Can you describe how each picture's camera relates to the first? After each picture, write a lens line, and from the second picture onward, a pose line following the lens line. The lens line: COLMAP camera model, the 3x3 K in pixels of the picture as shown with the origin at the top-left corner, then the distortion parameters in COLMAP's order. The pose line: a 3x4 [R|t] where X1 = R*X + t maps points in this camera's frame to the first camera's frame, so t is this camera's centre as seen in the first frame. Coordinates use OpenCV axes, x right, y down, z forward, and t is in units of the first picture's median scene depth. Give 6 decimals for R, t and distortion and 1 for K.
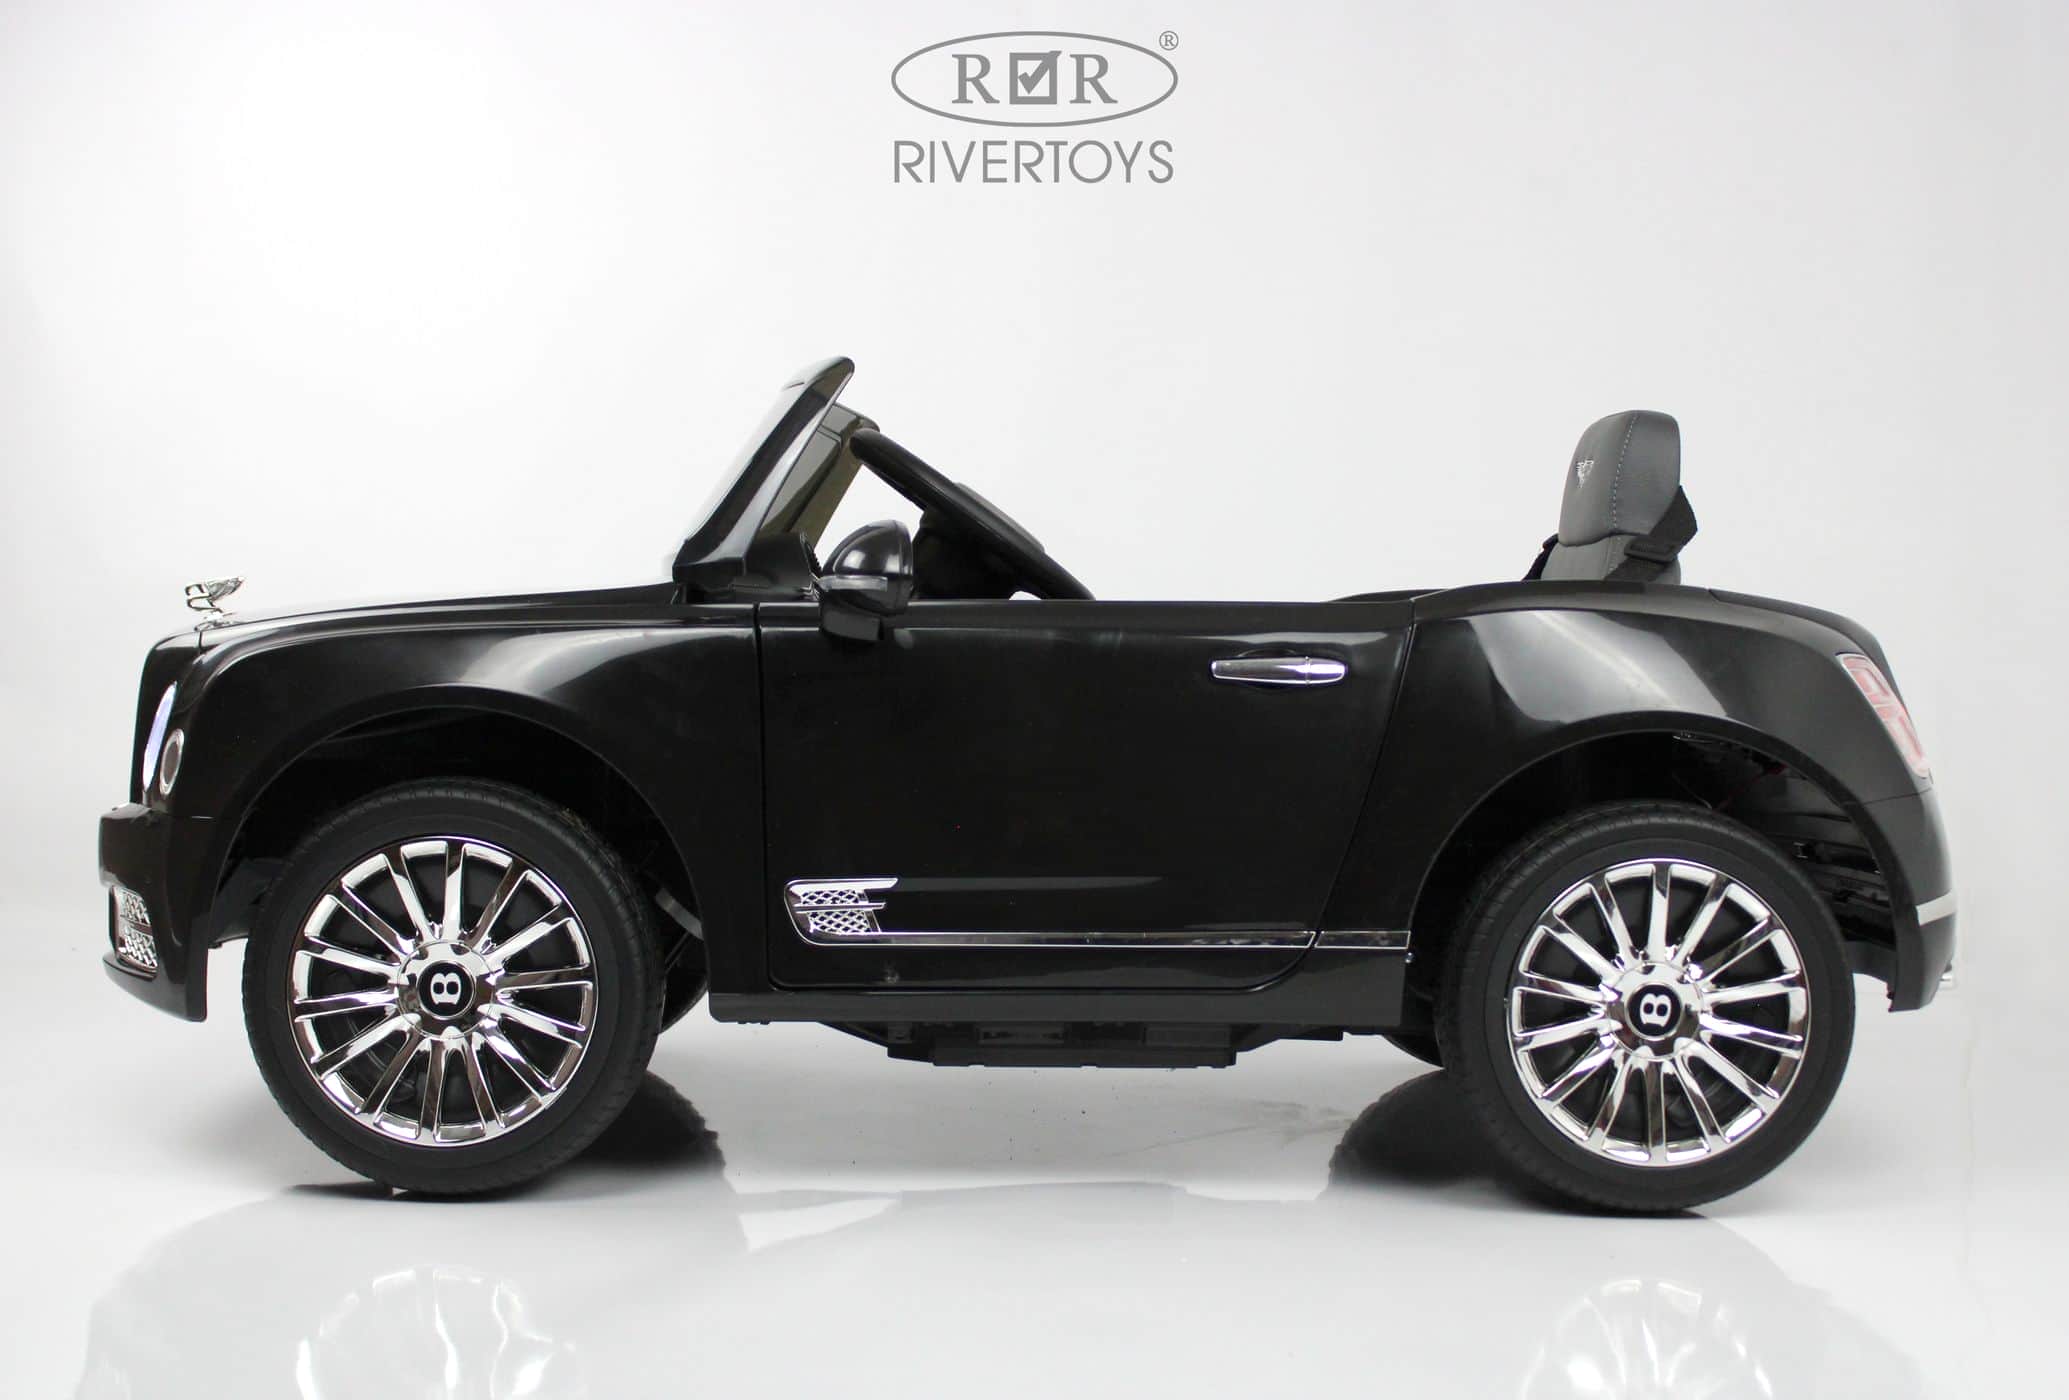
lens RADIAL K [[2681.4, 0, 1035.2], [0, 2681.4, 696.4], [0, 0, 1]] dist [-0.075590, 0.000000]
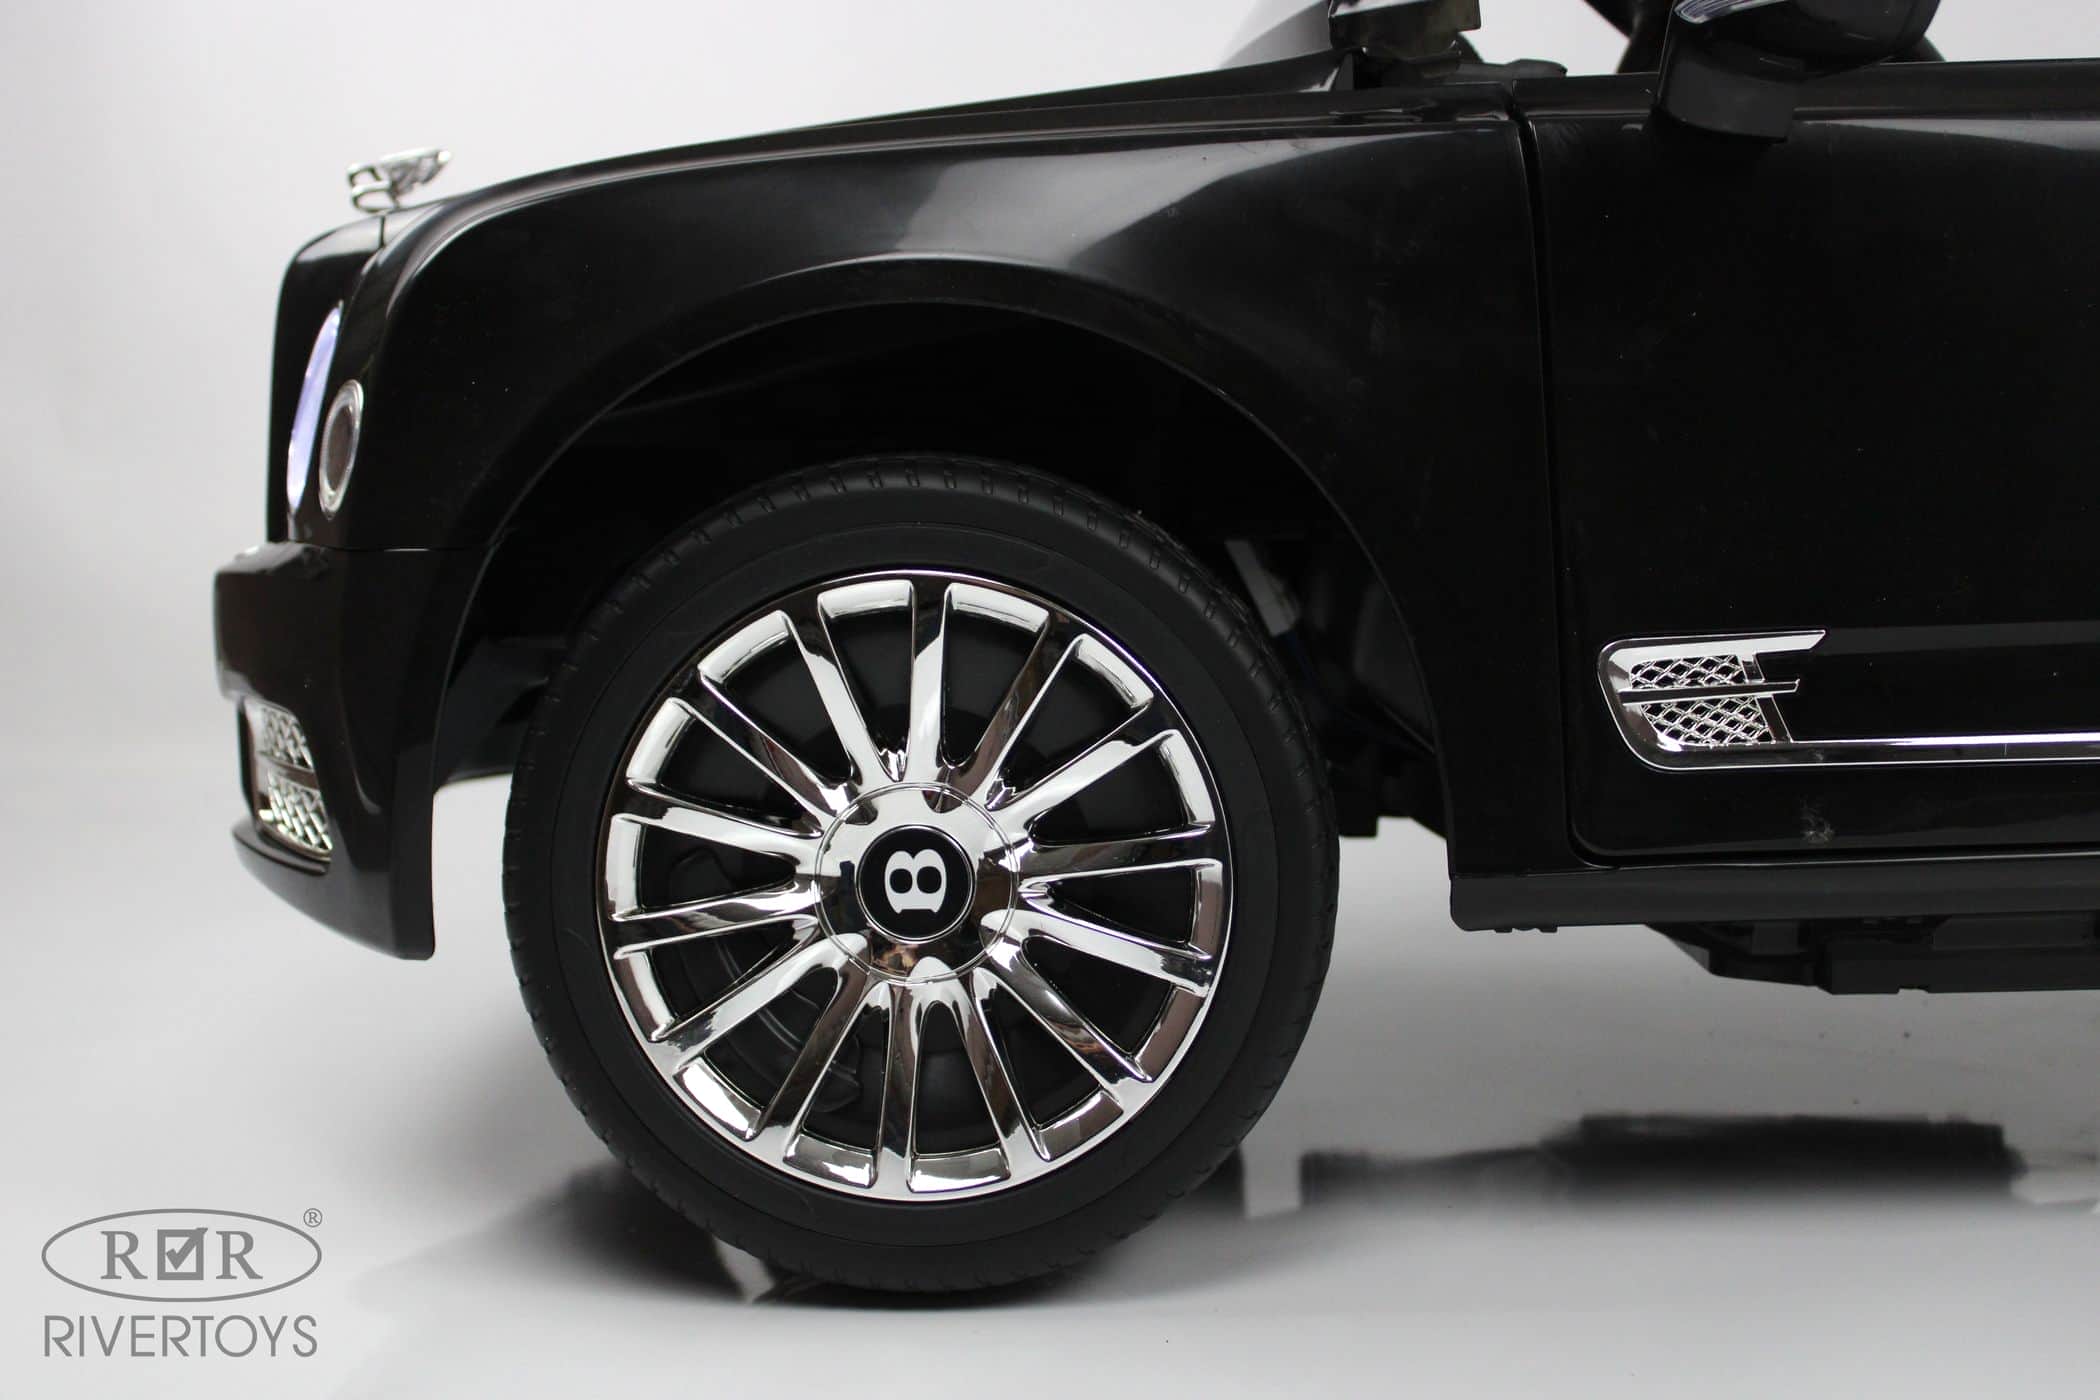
lens RADIAL K [[2721.5, 0, 1046.6], [0, 2721.5, 694.1], [0, 0, 1]] dist [-0.075590, 0.000000]
pose [[0.997996, -0.028991, -0.056251, -0.165940], [0.033042, 0.996822, 0.072488, 0.039115], [0.053970, -0.074202, 0.995782, 0.499844]]
